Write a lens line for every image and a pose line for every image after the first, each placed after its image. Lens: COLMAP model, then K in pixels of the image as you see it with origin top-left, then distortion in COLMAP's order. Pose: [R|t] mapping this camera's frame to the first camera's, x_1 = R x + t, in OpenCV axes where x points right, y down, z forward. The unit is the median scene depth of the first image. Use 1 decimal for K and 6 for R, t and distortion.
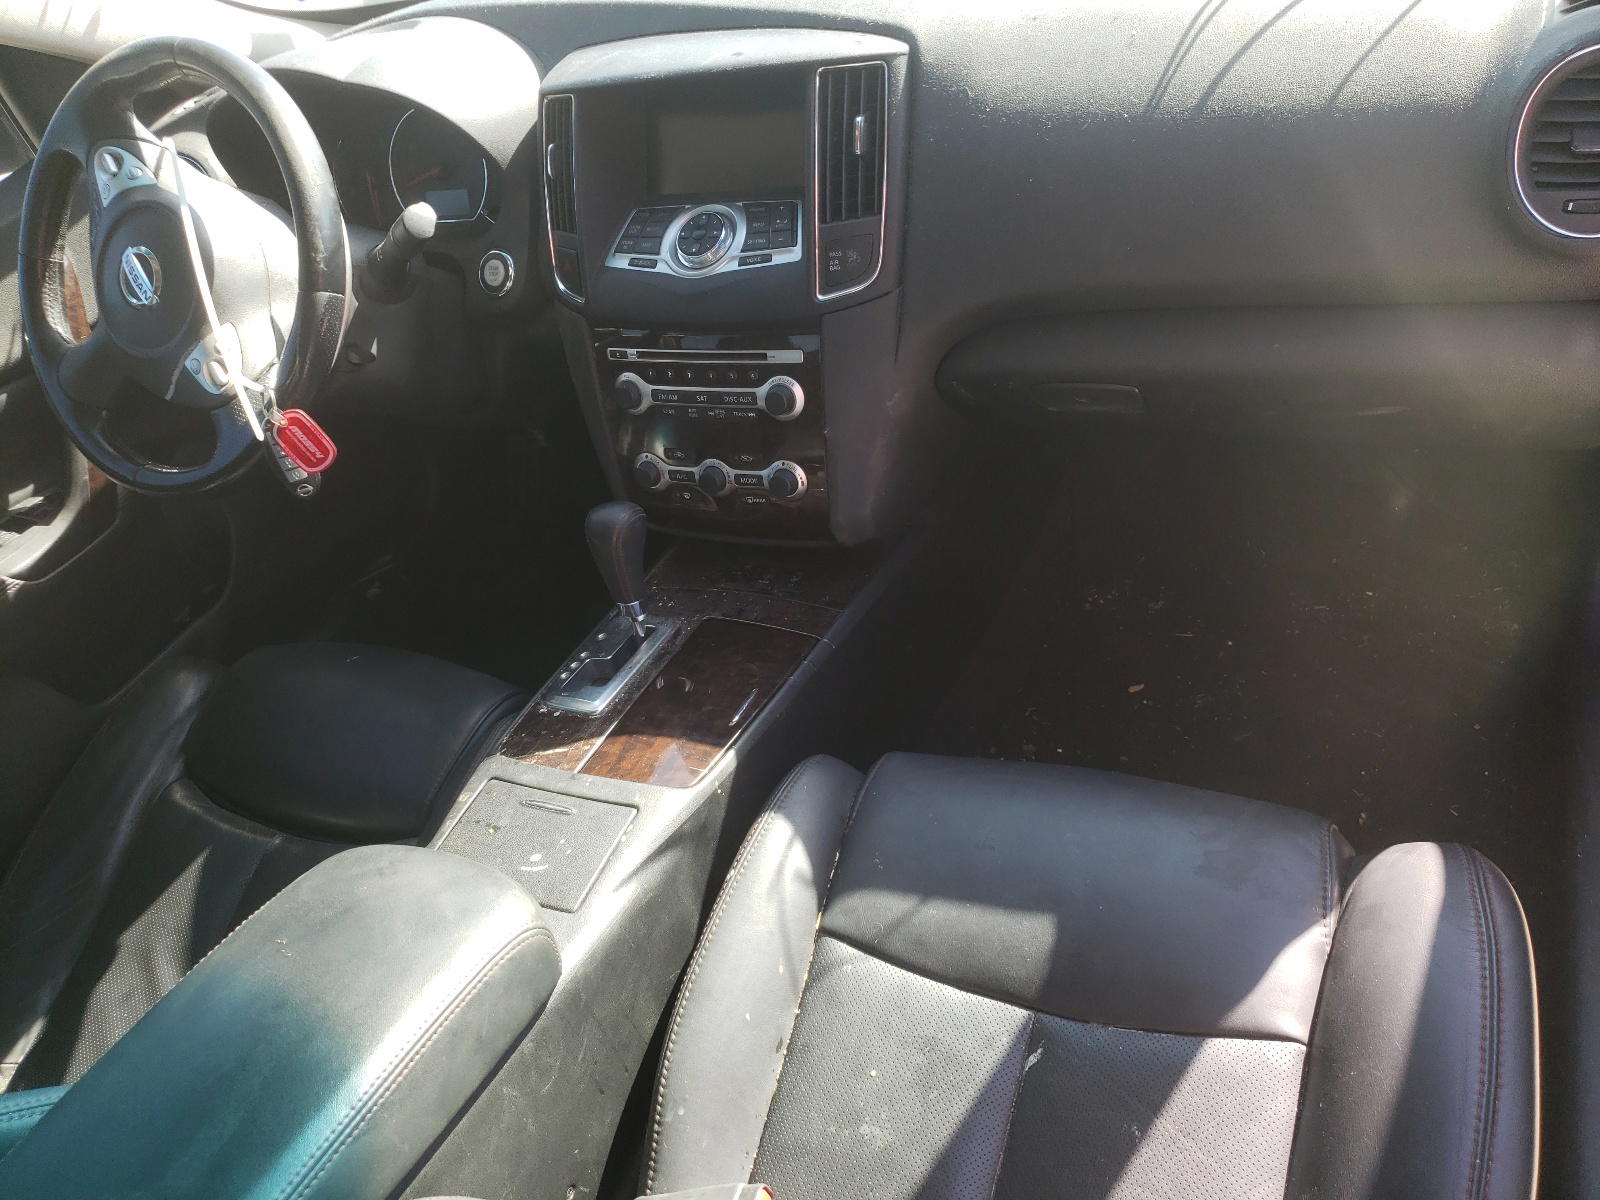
lens RADIAL K [[1197.4, 0, 800.0], [0, 1197.4, 600.0], [0, 0, 1]] dist [0.001501, -0.002263]
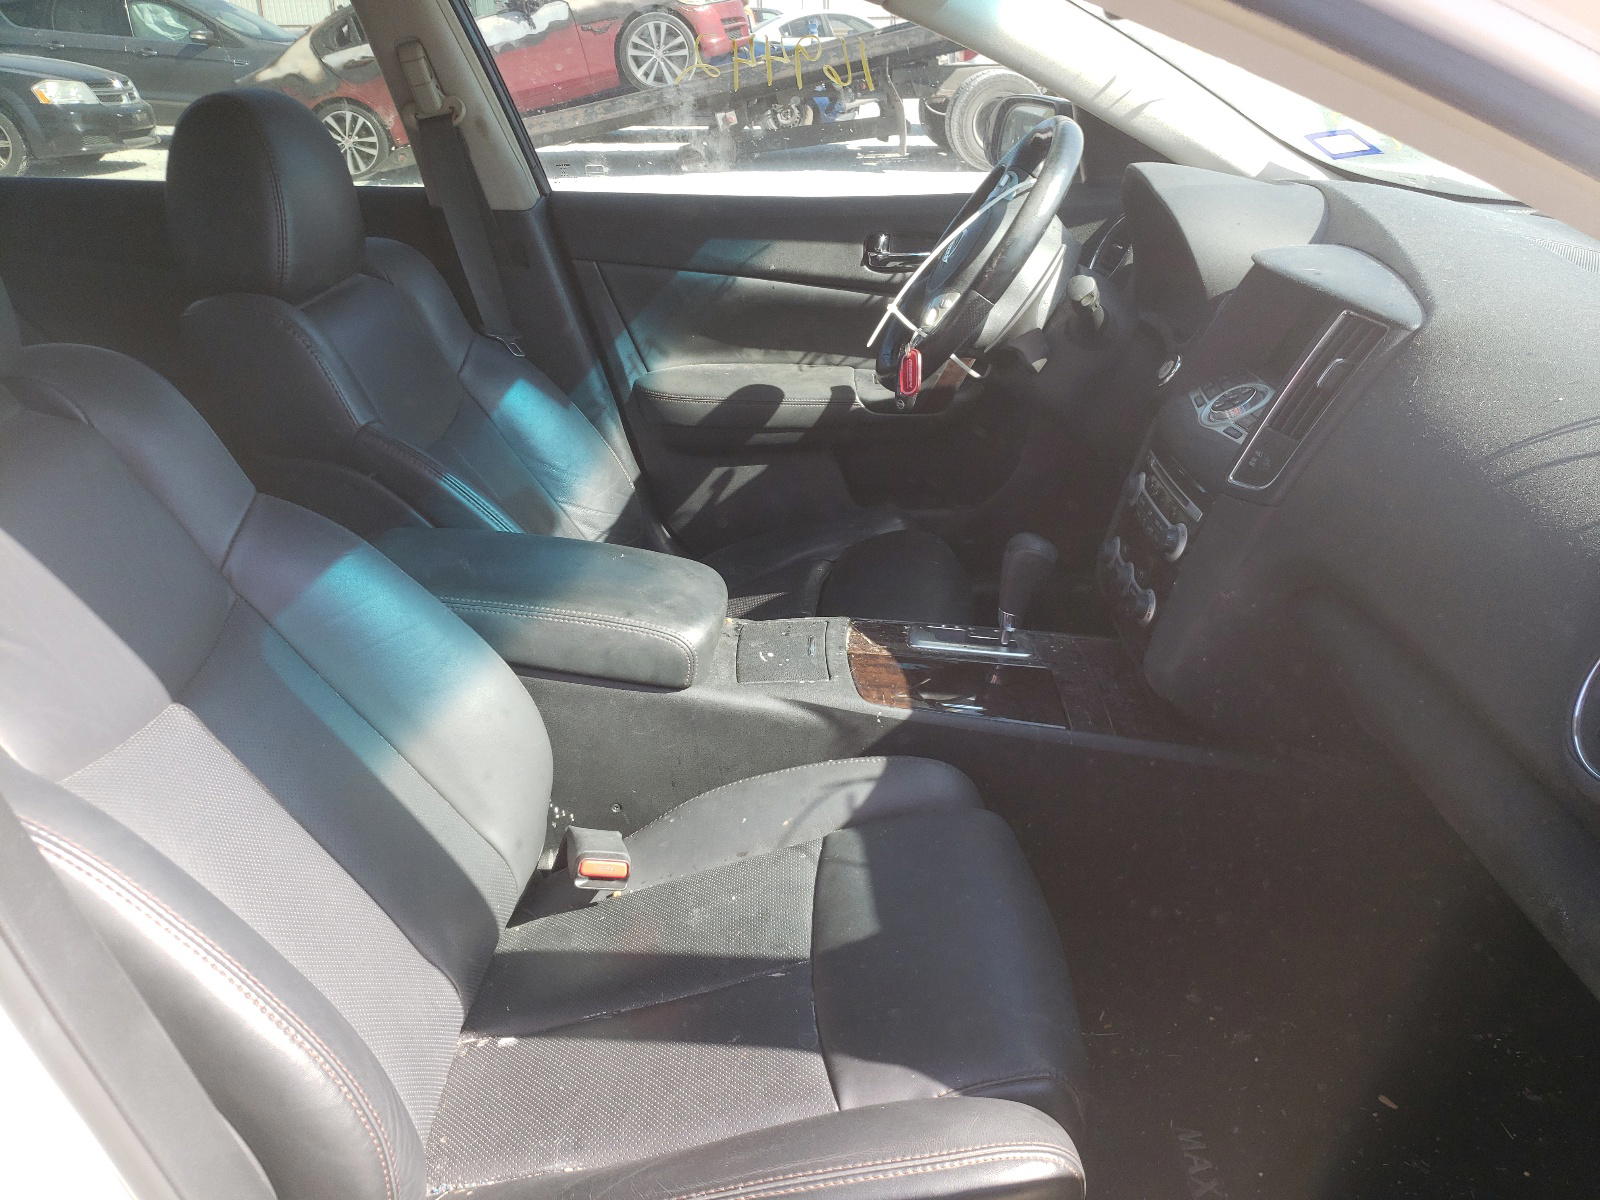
lens RADIAL K [[1197.4, 0, 800.0], [0, 1197.4, 600.0], [0, 0, 1]] dist [0.001501, -0.002263]
pose [[0.412487, 0.570942, -0.709845, 0.712036], [-0.631913, 0.740598, 0.228477, -0.171497], [0.656157, 0.354316, 0.666272, 0.031317]]
